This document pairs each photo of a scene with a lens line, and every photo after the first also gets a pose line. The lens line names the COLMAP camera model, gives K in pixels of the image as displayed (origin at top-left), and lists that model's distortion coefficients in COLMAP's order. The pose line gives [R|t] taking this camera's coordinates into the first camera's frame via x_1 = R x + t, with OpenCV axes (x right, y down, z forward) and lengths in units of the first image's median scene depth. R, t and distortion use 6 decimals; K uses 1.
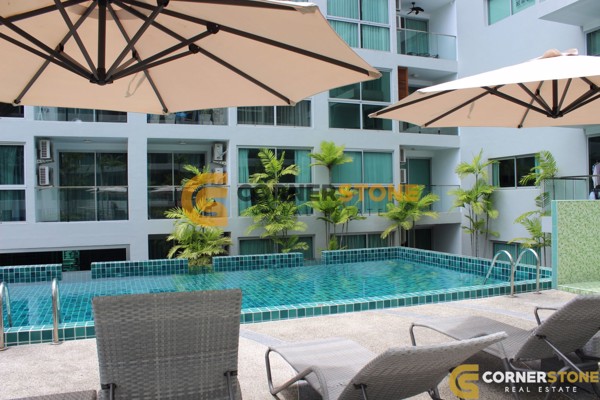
lens RADIAL K [[497.1, 0, 300.0], [0, 497.1, 200.0], [0, 0, 1]] dist [-0.137760, 0.019063]
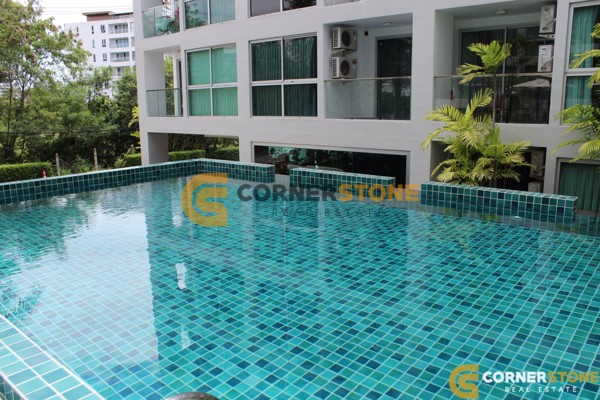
lens RADIAL K [[497.1, 0, 300.0], [0, 497.1, 200.0], [0, 0, 1]] dist [-0.137760, 0.019063]
pose [[0.454164, 0.182953, -0.871931, 0.300235], [0.001869, 0.978490, 0.206285, 0.002674], [0.890916, -0.095317, 0.444053, 0.502852]]
